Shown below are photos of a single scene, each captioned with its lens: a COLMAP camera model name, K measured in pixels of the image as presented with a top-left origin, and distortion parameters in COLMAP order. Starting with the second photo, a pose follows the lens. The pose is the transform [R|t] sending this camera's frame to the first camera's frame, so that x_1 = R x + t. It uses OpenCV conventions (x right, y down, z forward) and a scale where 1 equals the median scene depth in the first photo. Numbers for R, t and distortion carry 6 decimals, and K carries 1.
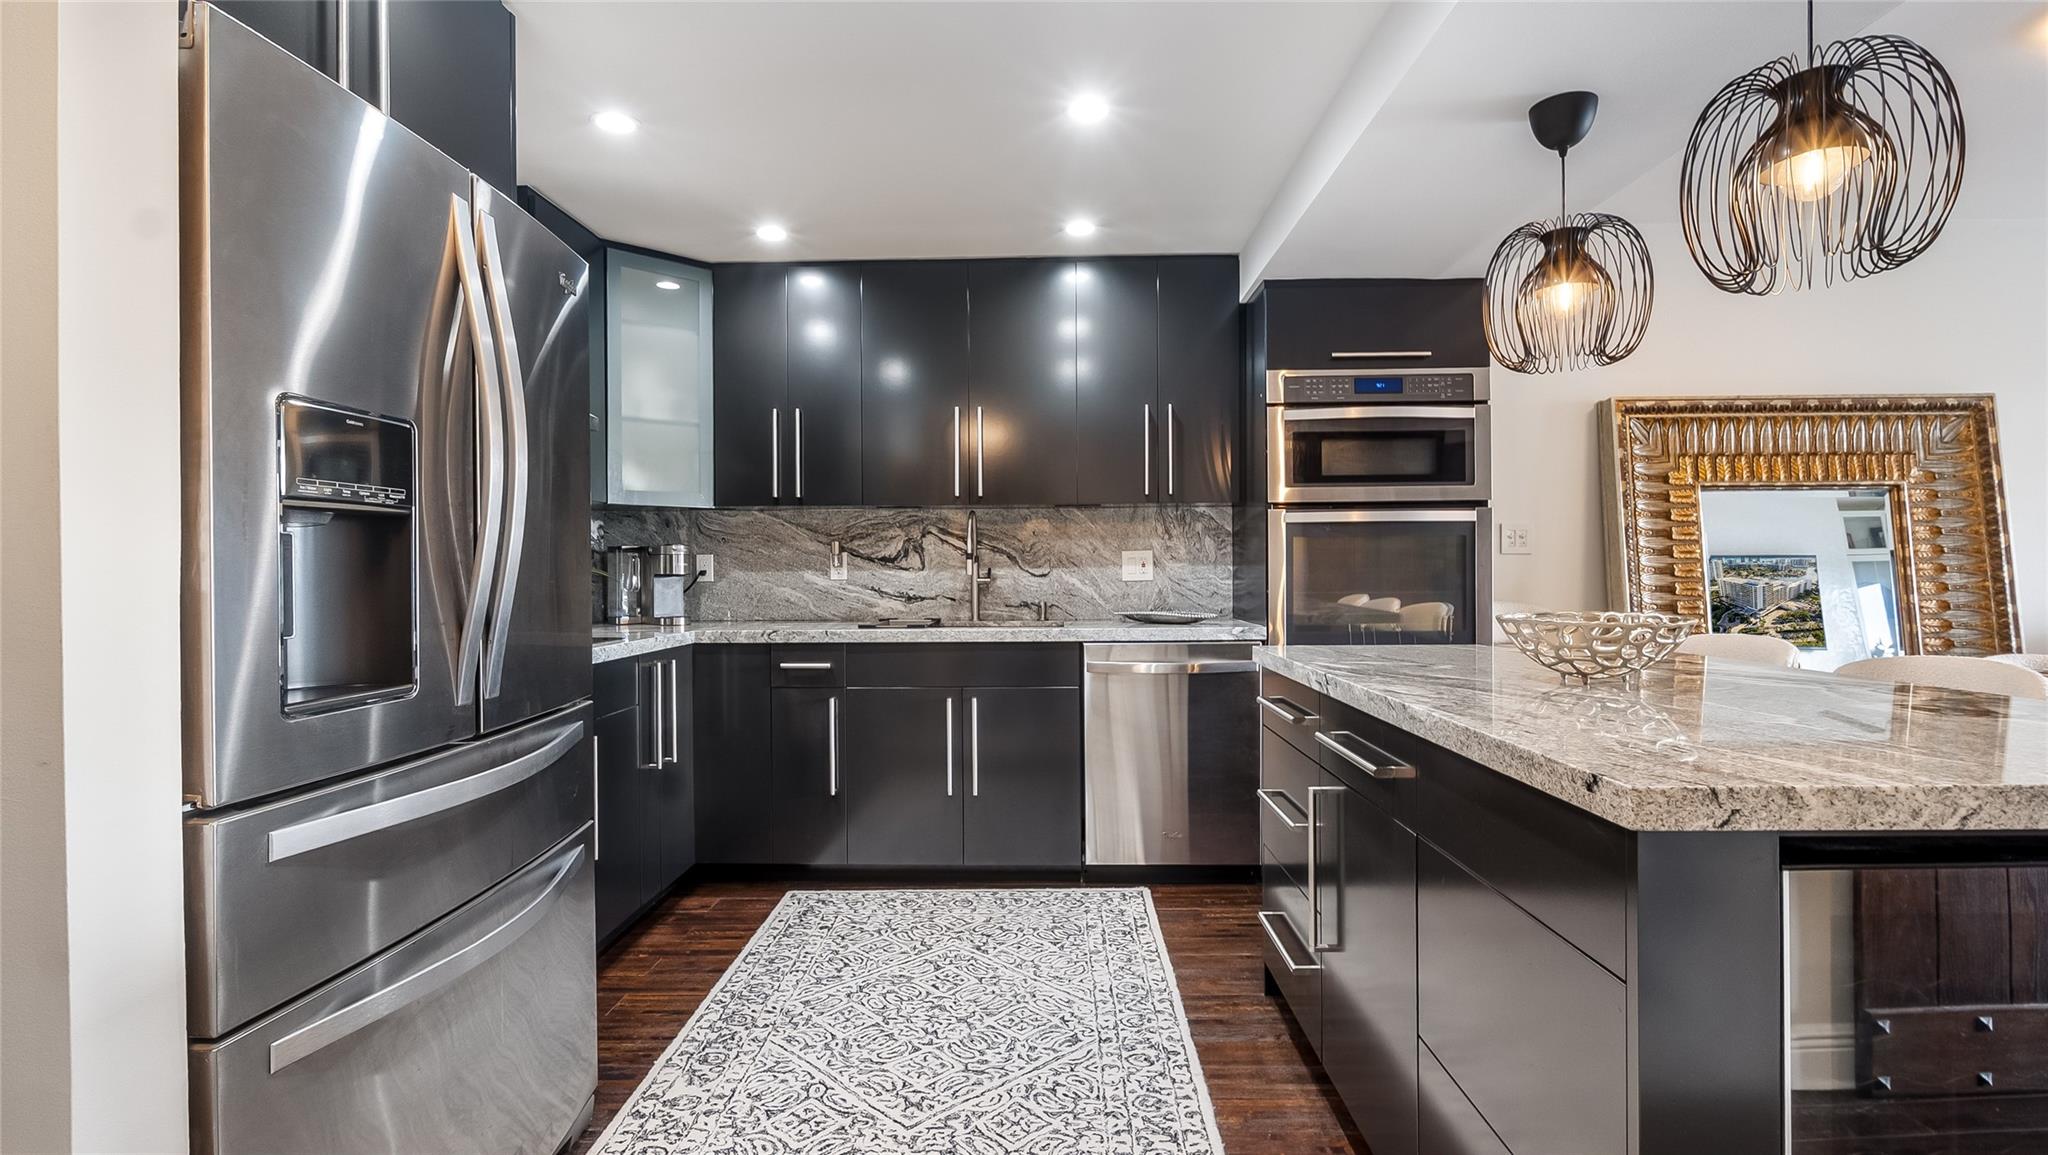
lens RADIAL K [[952.7, 0, 1020.9], [0, 952.7, 571.5], [0, 0, 1]] dist [-0.004475, 0.000016]
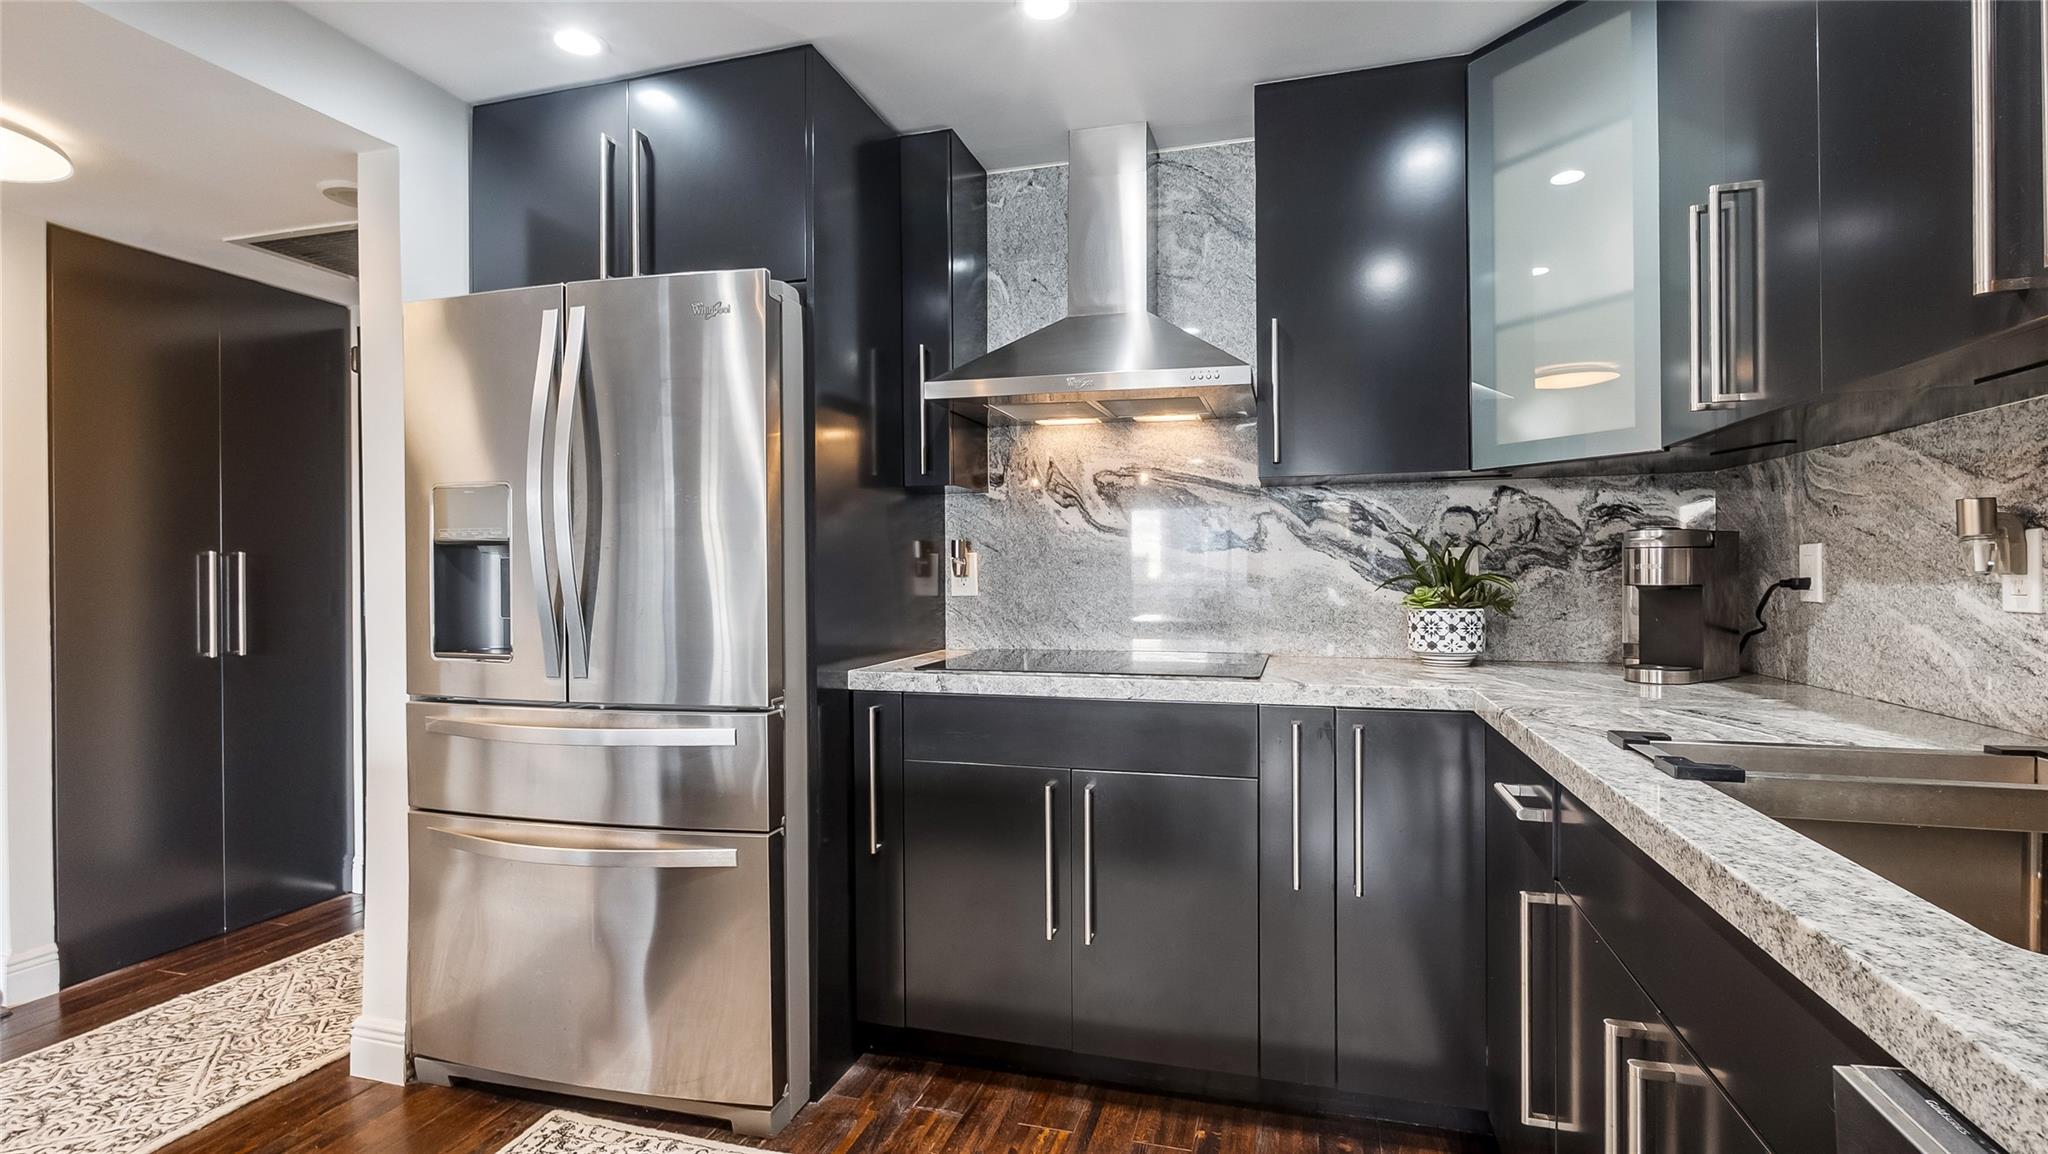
lens RADIAL K [[944.7, 0, 1024.0], [0, 944.7, 577.0], [0, 0, 1]] dist [-0.005544, 0.000247]
pose [[-0.254426, 0.014798, -0.966979, 0.252842], [0.005289, 0.999889, 0.013910, -0.011964], [0.967078, -0.001575, -0.254476, 0.896730]]
